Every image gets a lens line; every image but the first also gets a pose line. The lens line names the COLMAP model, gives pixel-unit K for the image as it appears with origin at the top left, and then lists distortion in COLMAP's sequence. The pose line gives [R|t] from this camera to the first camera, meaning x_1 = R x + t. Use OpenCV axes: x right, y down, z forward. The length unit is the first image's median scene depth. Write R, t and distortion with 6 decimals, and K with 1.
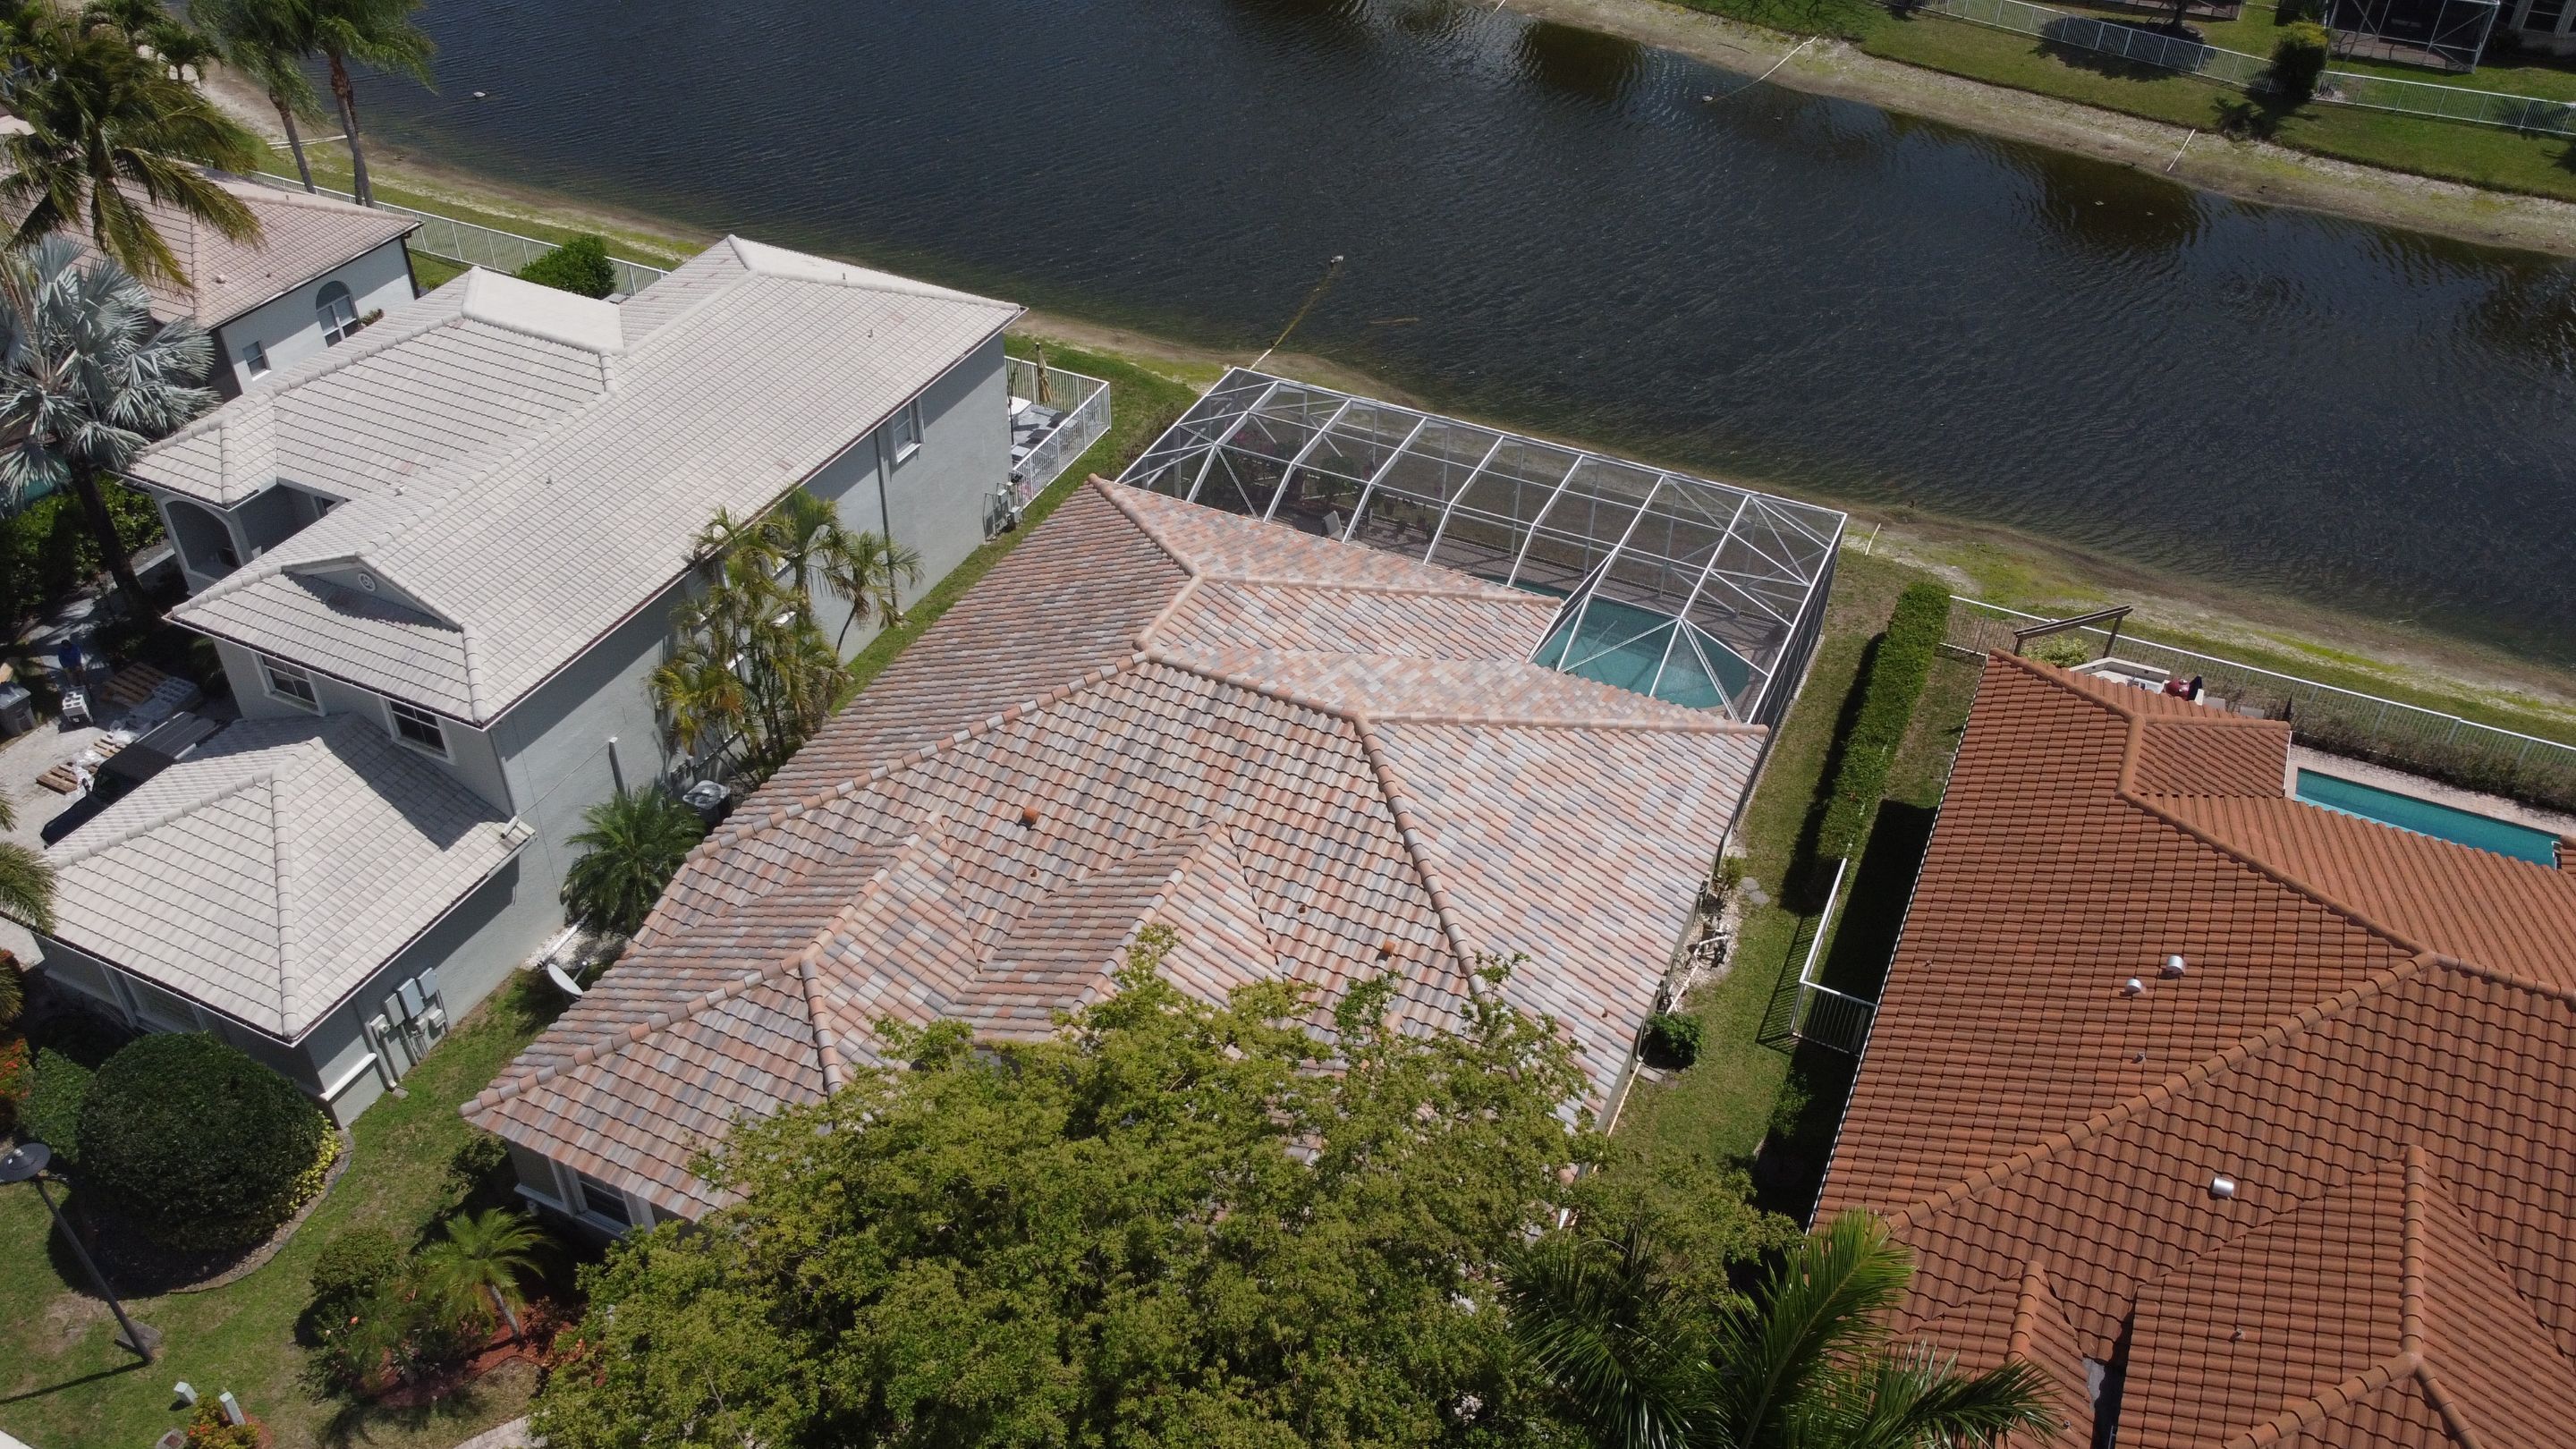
lens RADIAL K [[1941.5, 0, 1284.4], [0, 1941.5, 715.8], [0, 0, 1]] dist [0.002570, -0.010221]
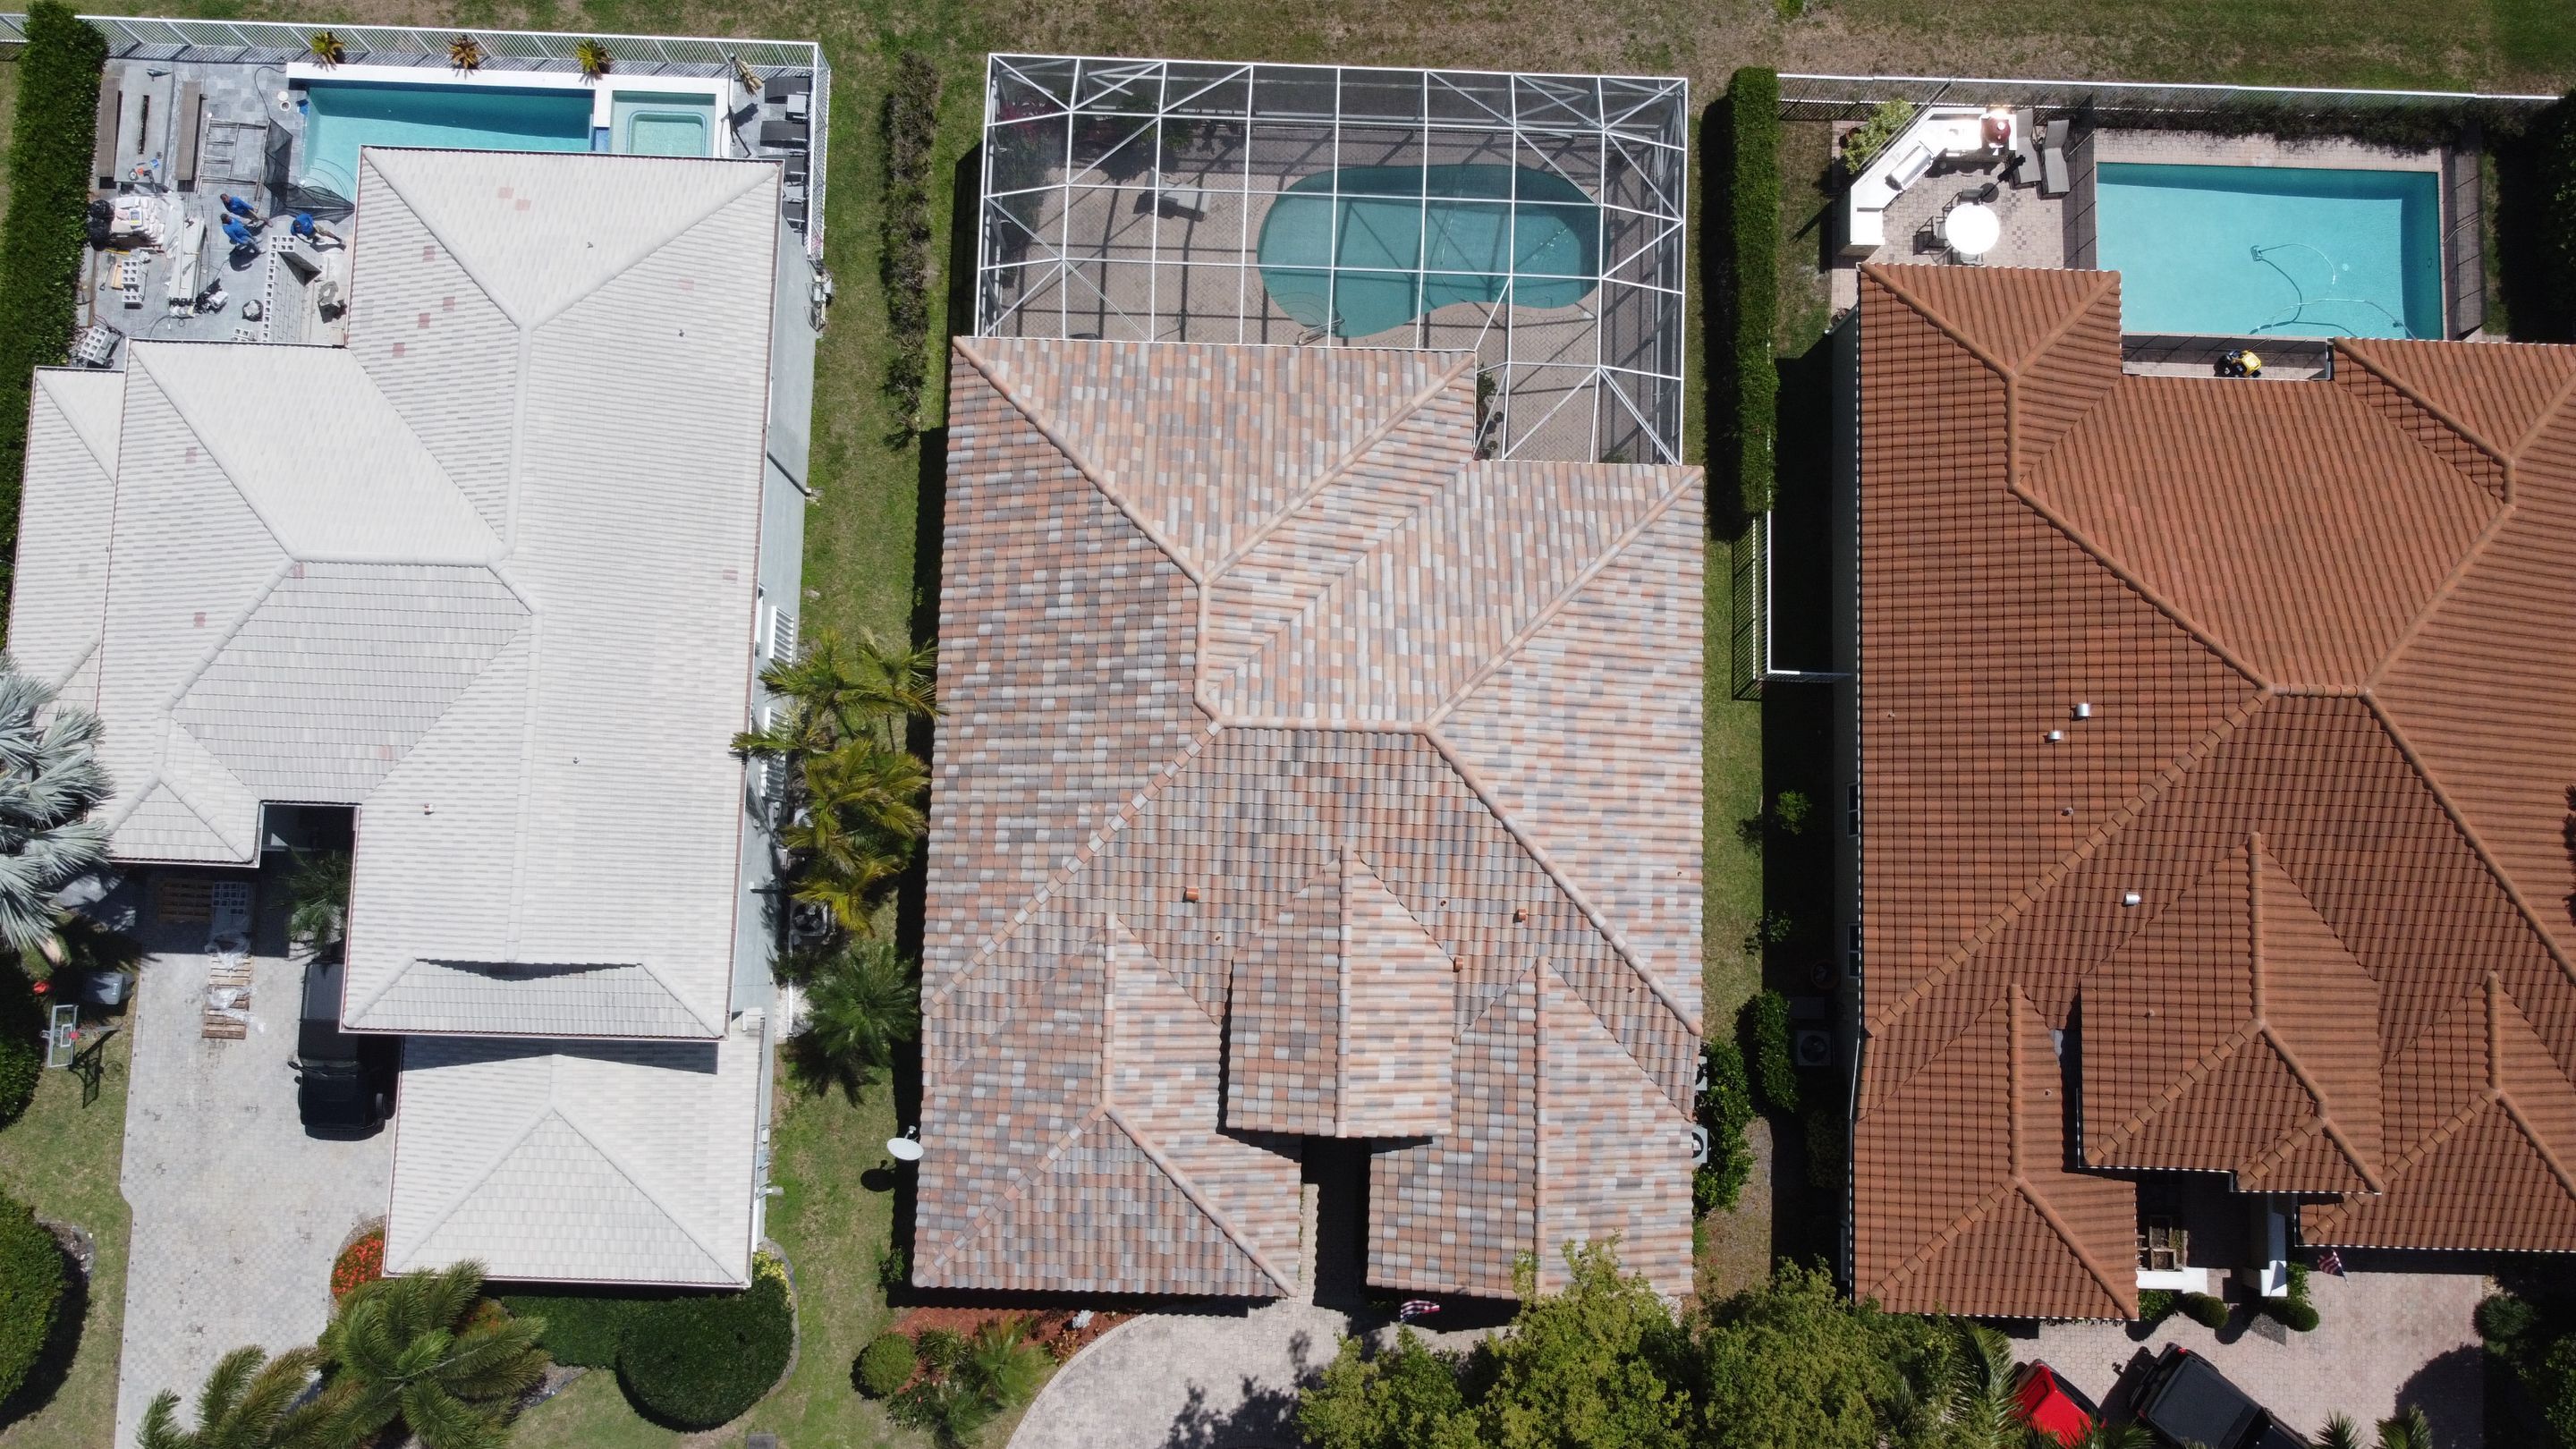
lens RADIAL K [[1941.5, 0, 1278.1], [0, 1941.5, 715.3], [0, 0, 1]] dist [0.002570, -0.010221]
pose [[0.917432, -0.396097, 0.037746, -0.082288], [0.249810, 0.647235, 0.720195, -0.850364], [-0.309698, -0.651301, 0.692744, 0.228890]]
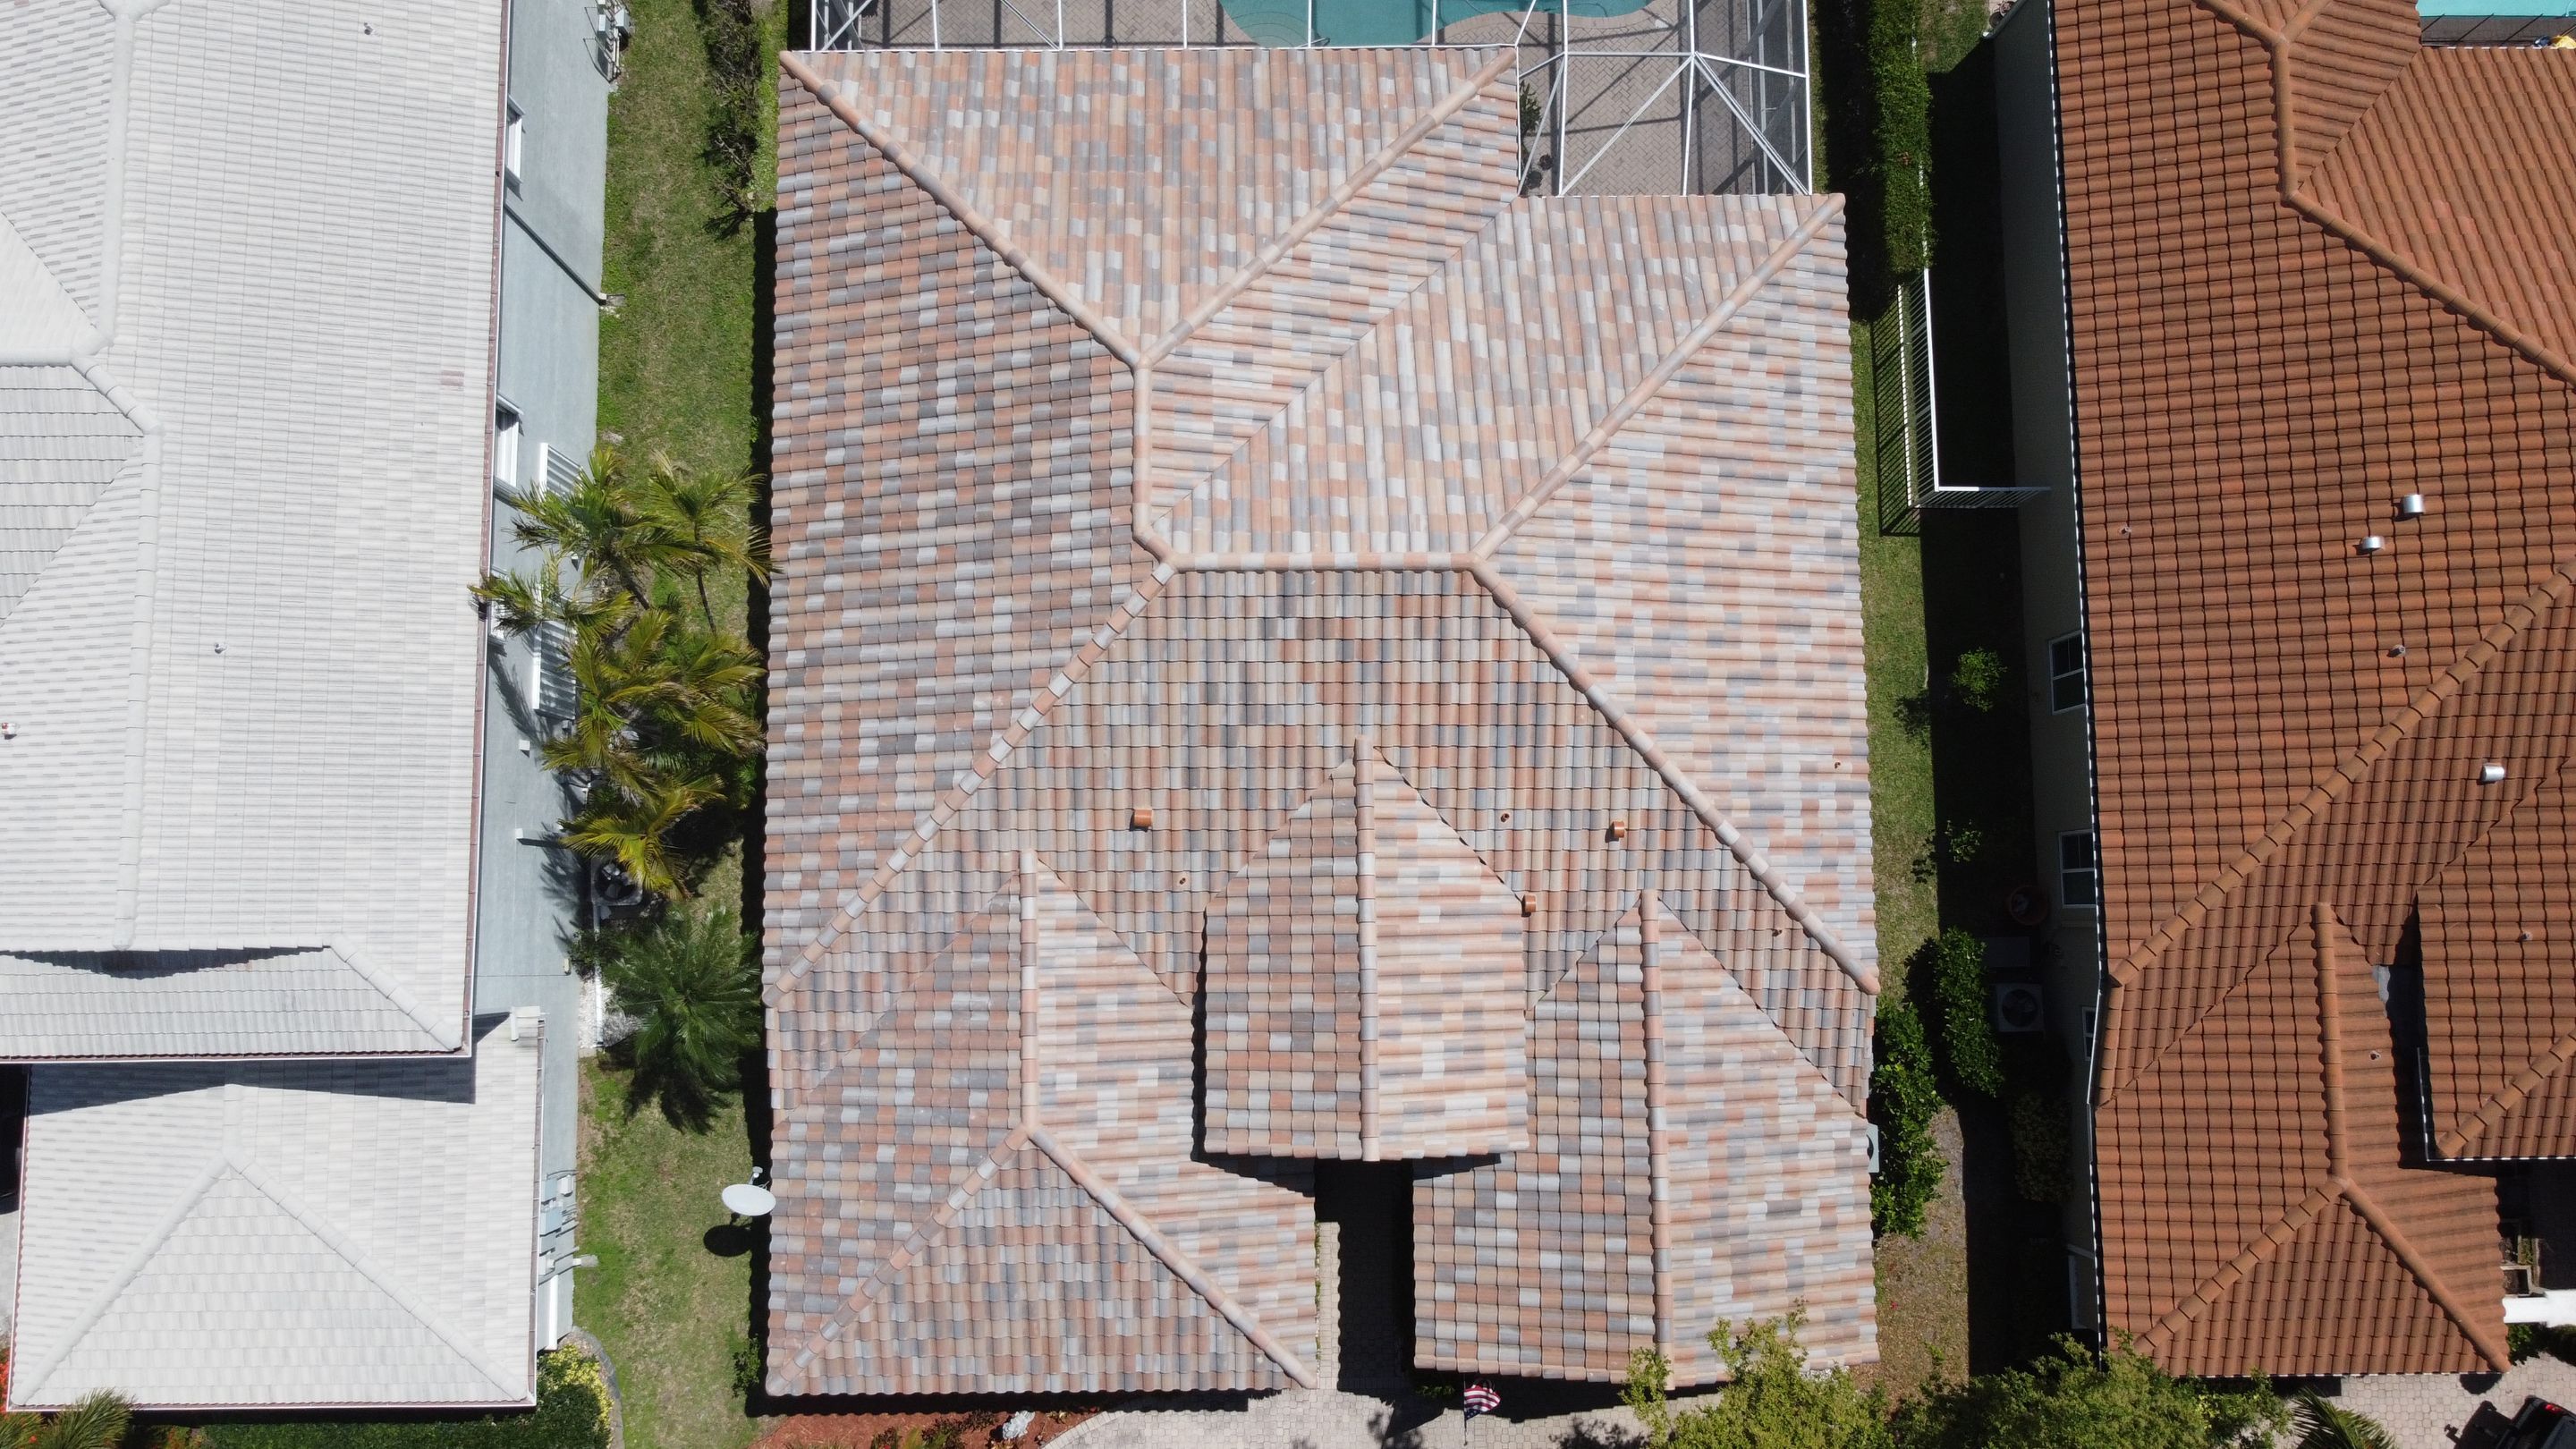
lens RADIAL K [[1941.5, 0, 1281.0], [0, 1941.5, 720.1], [0, 0, 1]] dist [0.002570, -0.010221]
pose [[0.901444, -0.431108, 0.039306, -0.090512], [0.271957, 0.634615, 0.723397, -0.547440], [-0.336806, -0.641412, 0.689313, 0.433197]]
